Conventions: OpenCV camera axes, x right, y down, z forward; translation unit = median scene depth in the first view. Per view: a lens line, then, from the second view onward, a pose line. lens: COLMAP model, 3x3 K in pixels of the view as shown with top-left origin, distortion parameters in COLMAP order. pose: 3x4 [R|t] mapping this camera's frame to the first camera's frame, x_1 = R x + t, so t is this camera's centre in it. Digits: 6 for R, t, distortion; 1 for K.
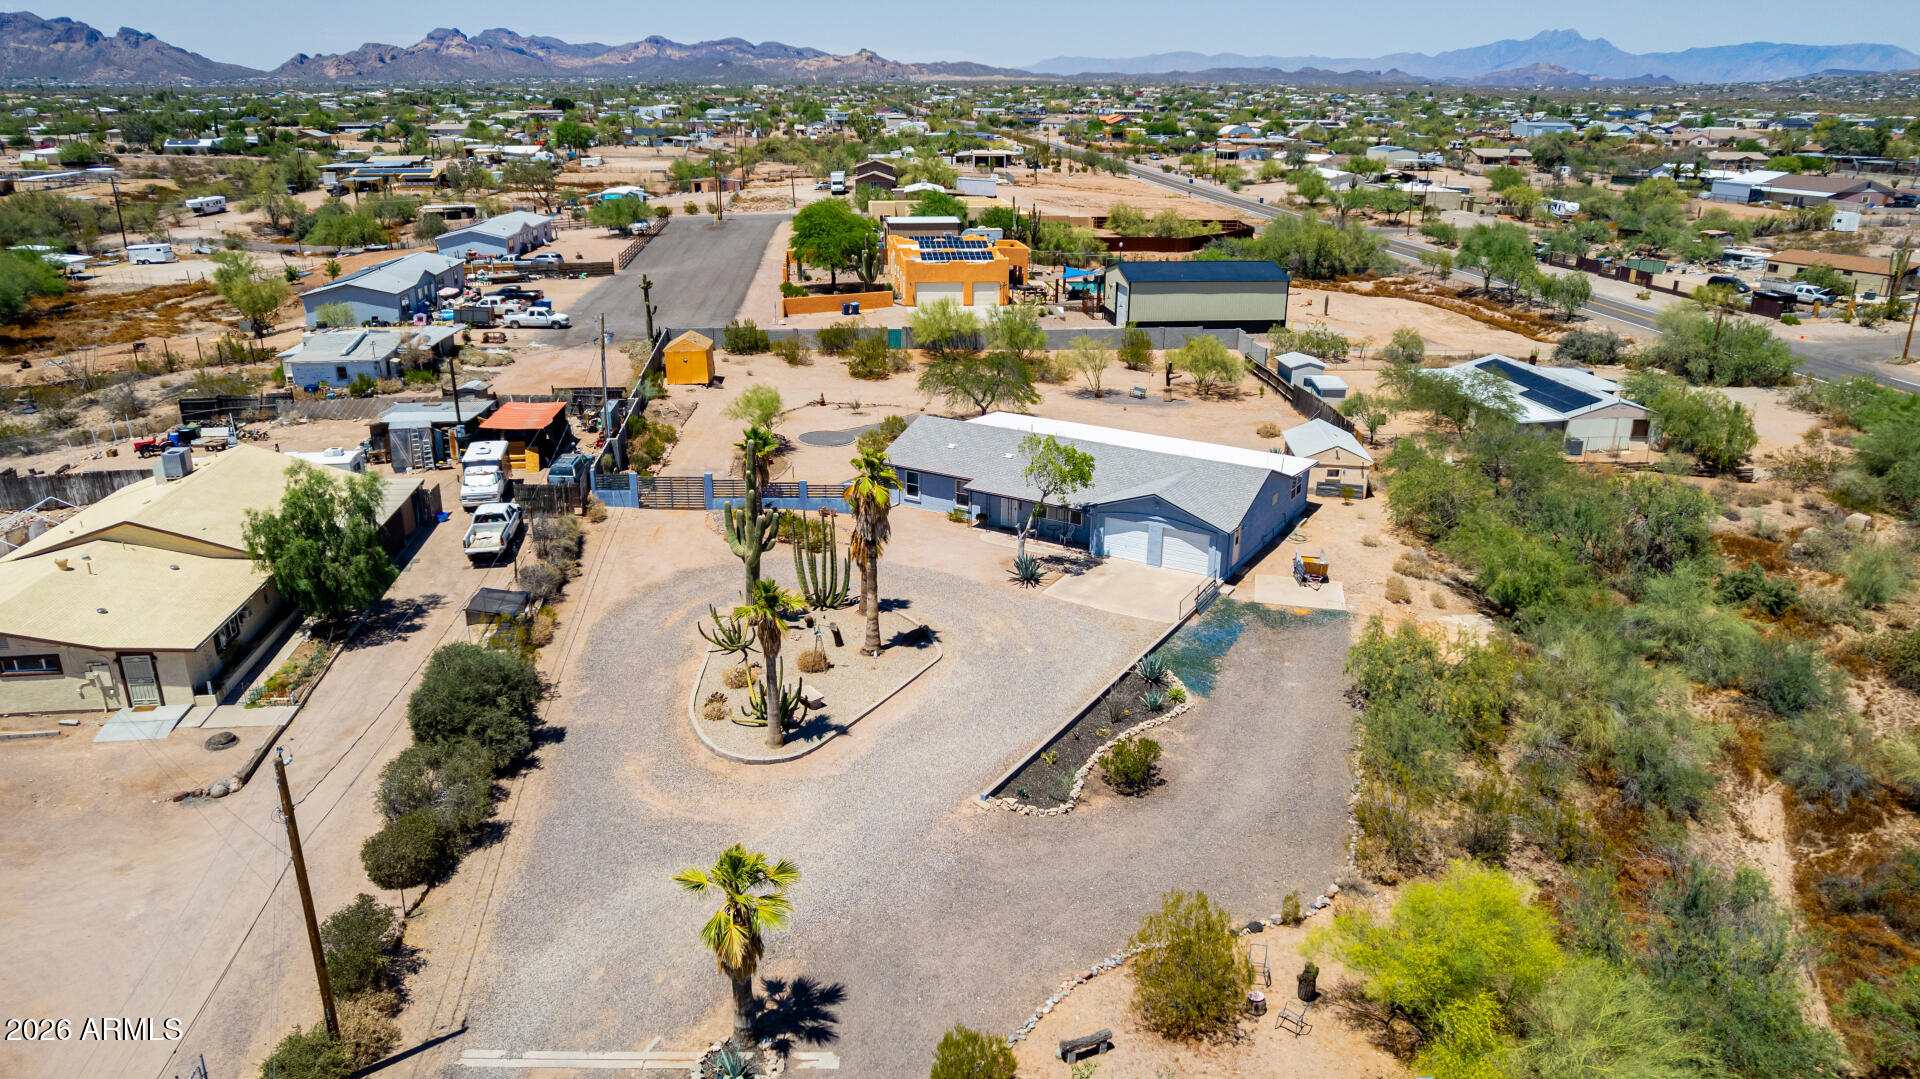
lens RADIAL K [[1268.4, 0, 963.4], [0, 1268.4, 536.5], [0, 0, 1]] dist [-0.076761, 0.074936]
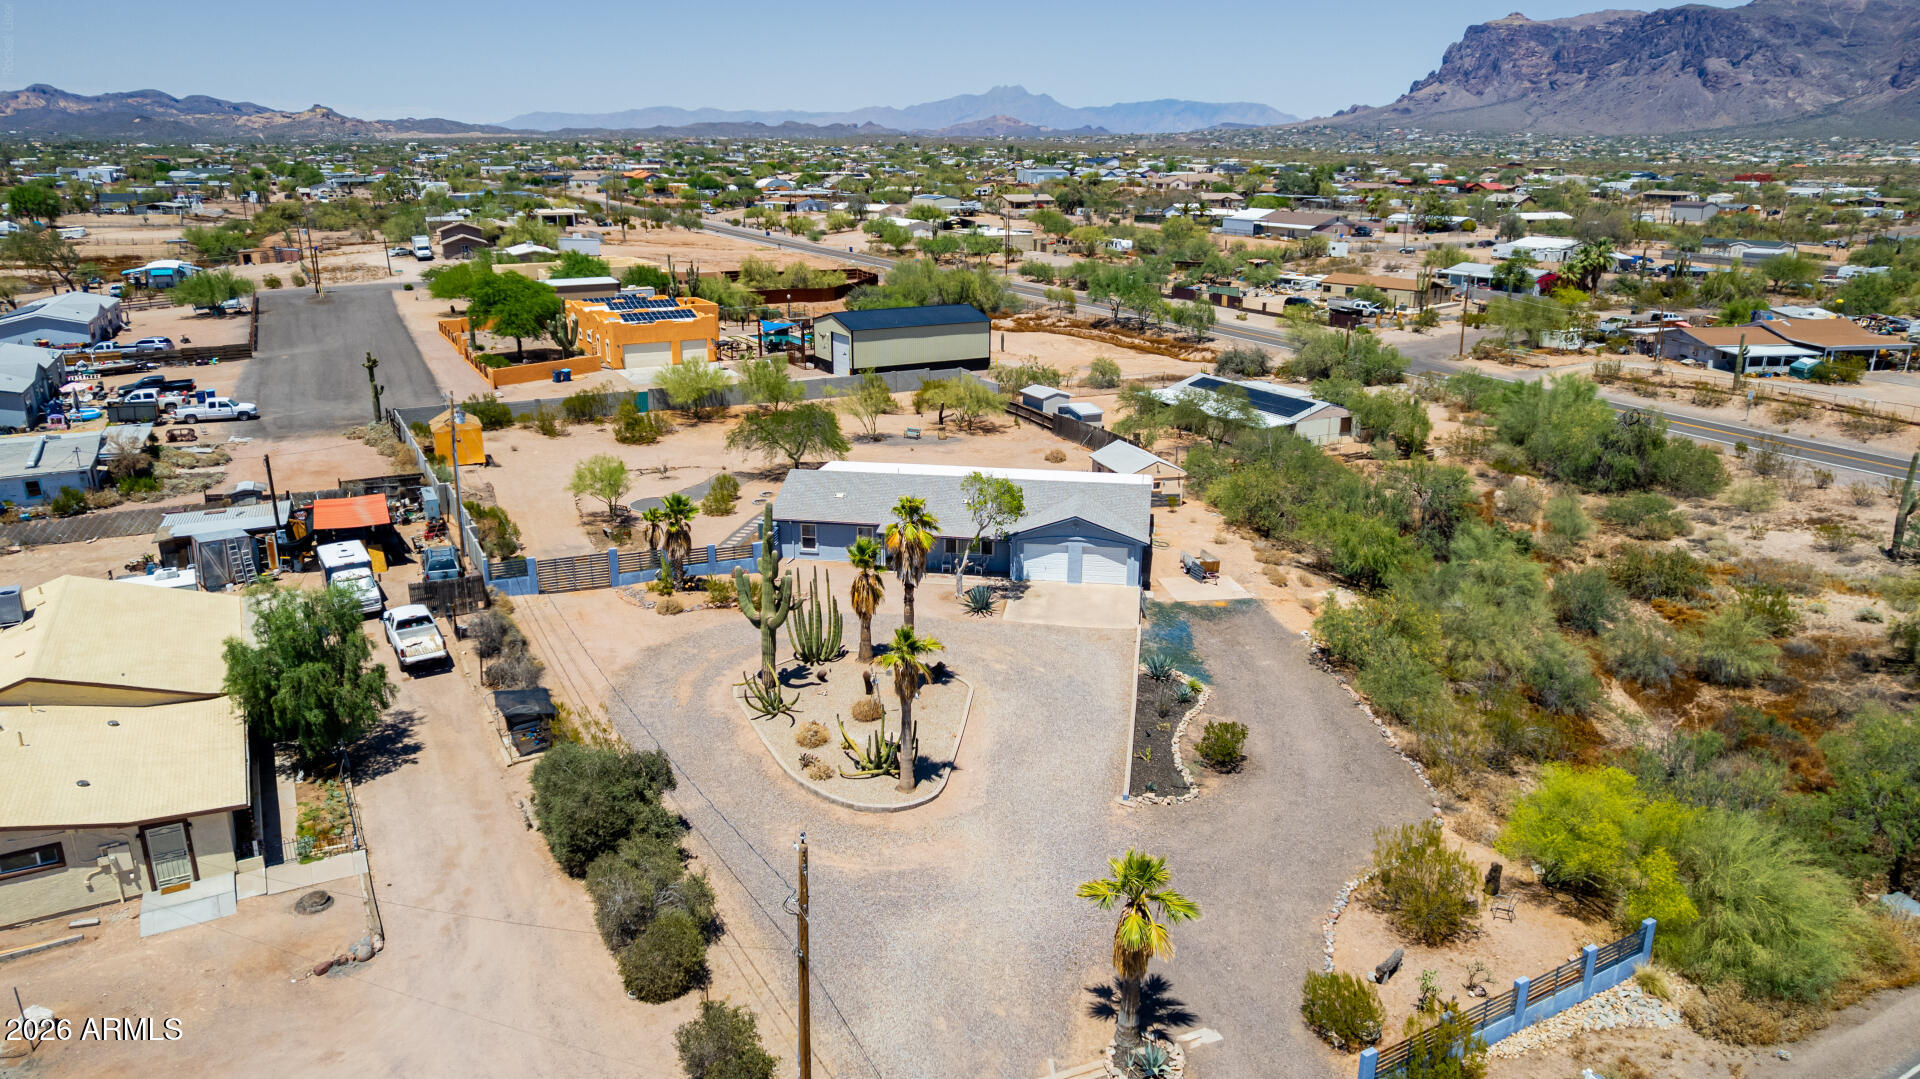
lens RADIAL K [[1268.4, 0, 963.4], [0, 1268.4, 536.5], [0, 0, 1]] dist [-0.076761, 0.074936]
pose [[0.926922, -0.113014, 0.357831, -0.273574], [0.126951, 0.991786, -0.015617, -0.009644], [-0.353127, 0.059903, 0.933656, 0.012960]]
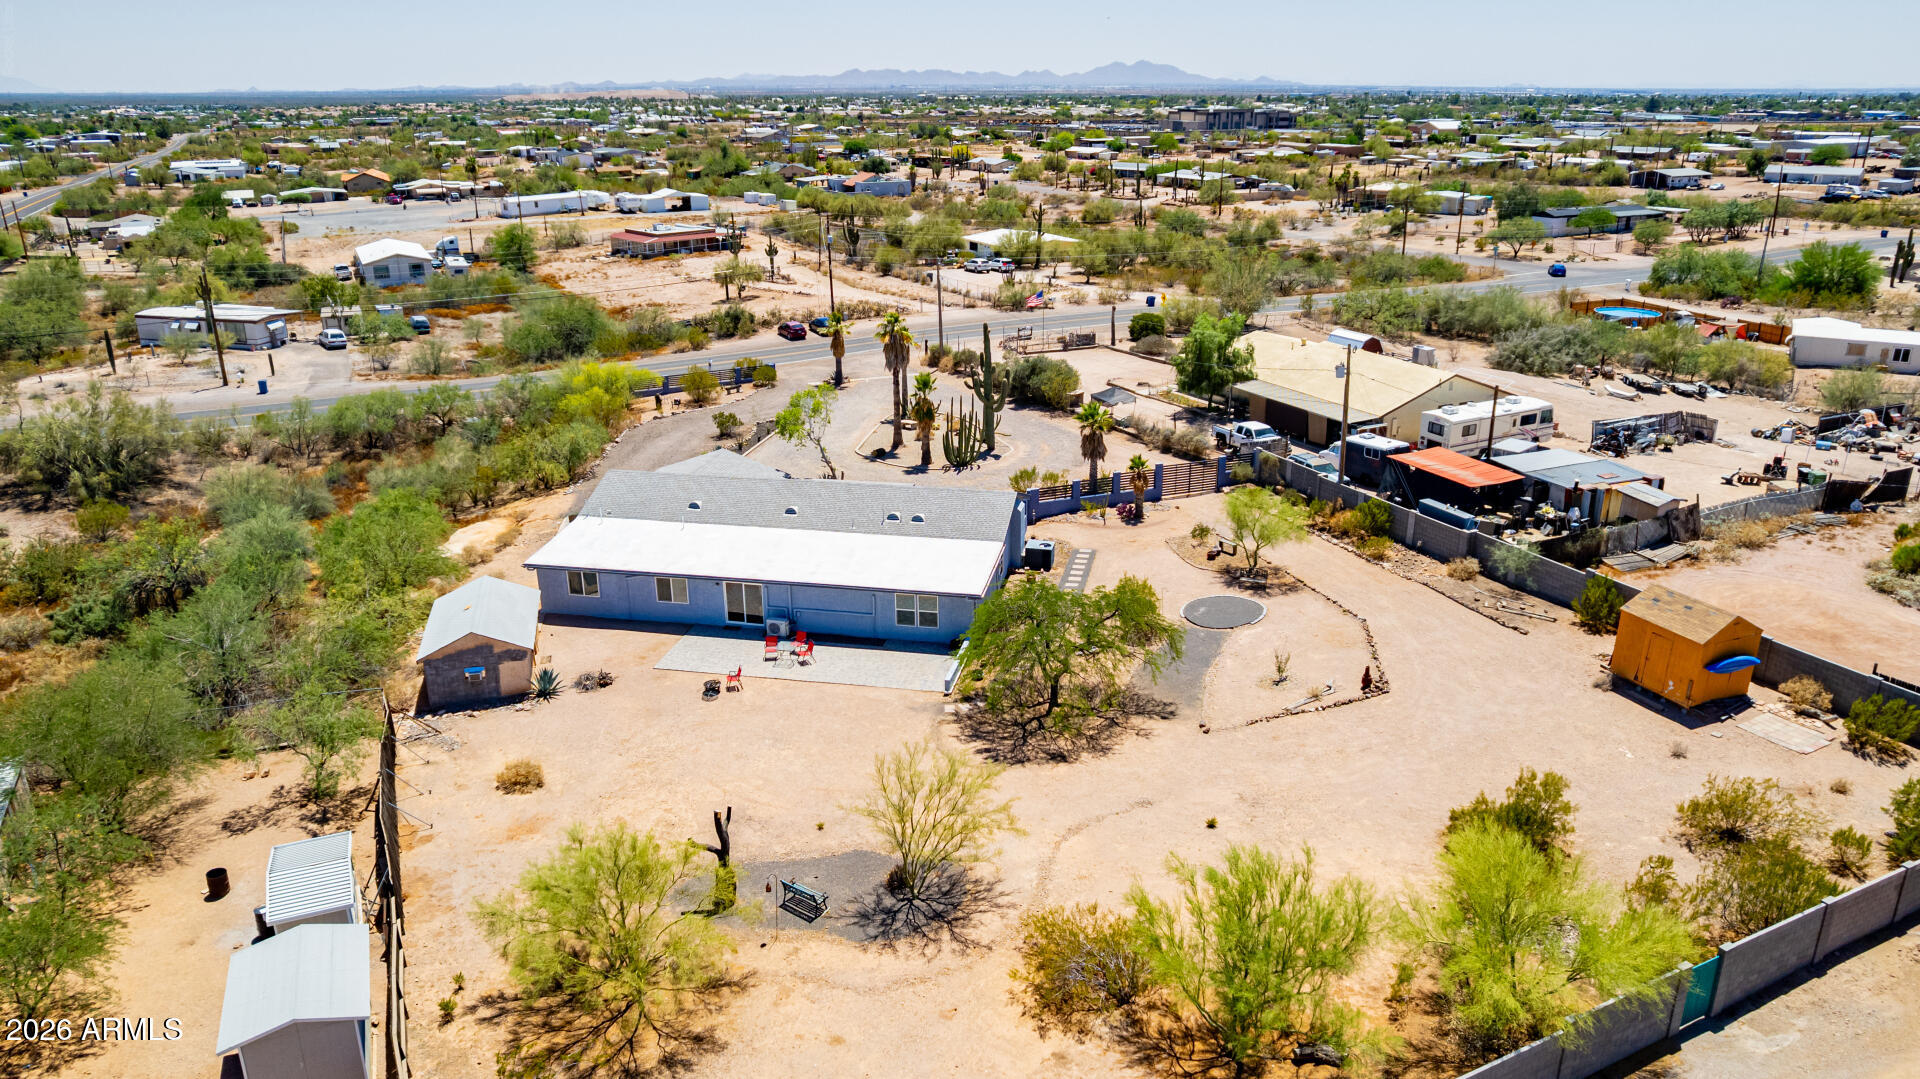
lens RADIAL K [[1322.7, 0, 962.3], [0, 1322.7, 543.4], [0, 0, 1]] dist [-0.062894, 0.044907]
pose [[-0.943277, 0.106214, -0.314558, 0.271826], [-0.115208, 0.783858, 0.610158, -0.587838], [0.311376, 0.611788, -0.727159, 1.633072]]
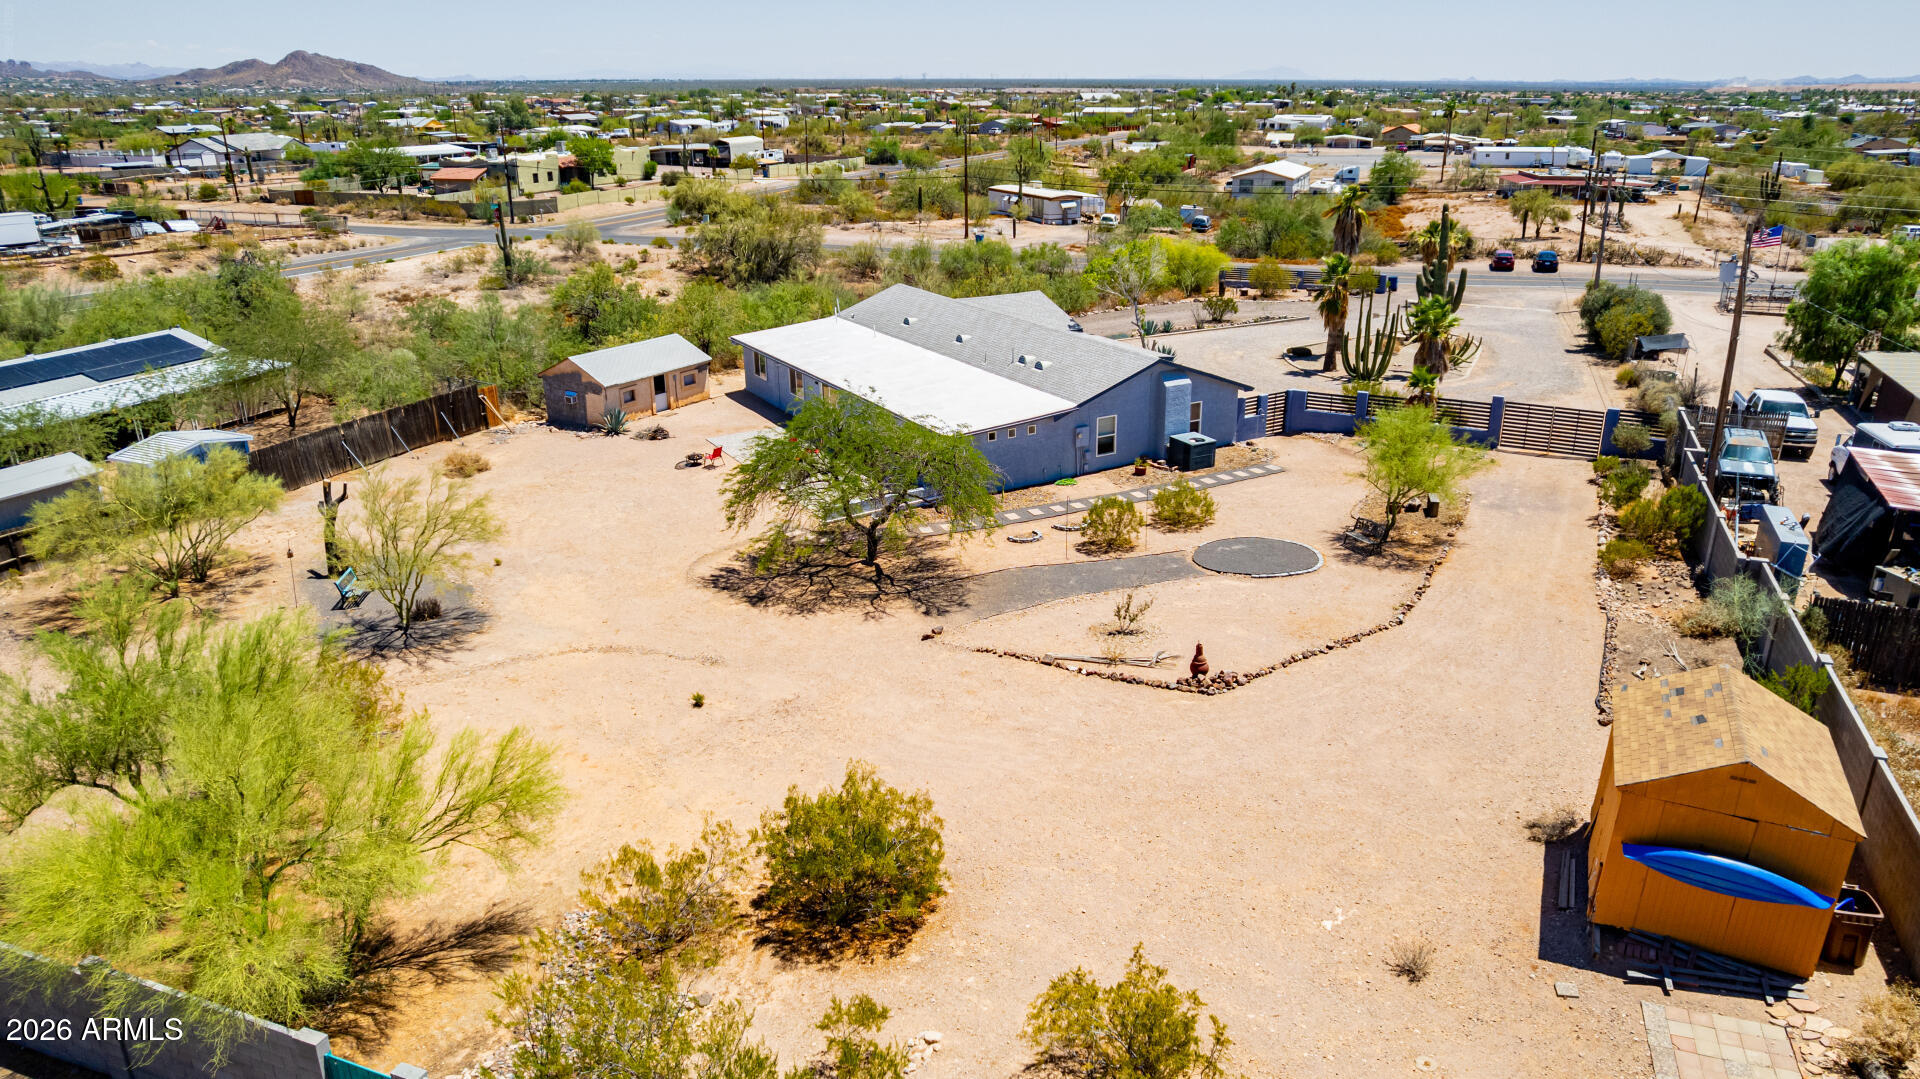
lens RADIAL K [[1268.4, 0, 963.4], [0, 1268.4, 536.5], [0, 0, 1]] dist [-0.076761, 0.074936]
pose [[-0.872543, -0.172564, 0.457045, -0.254859], [0.160362, 0.782533, 0.601603, -0.425154], [-0.461468, 0.598218, -0.655121, 1.518273]]
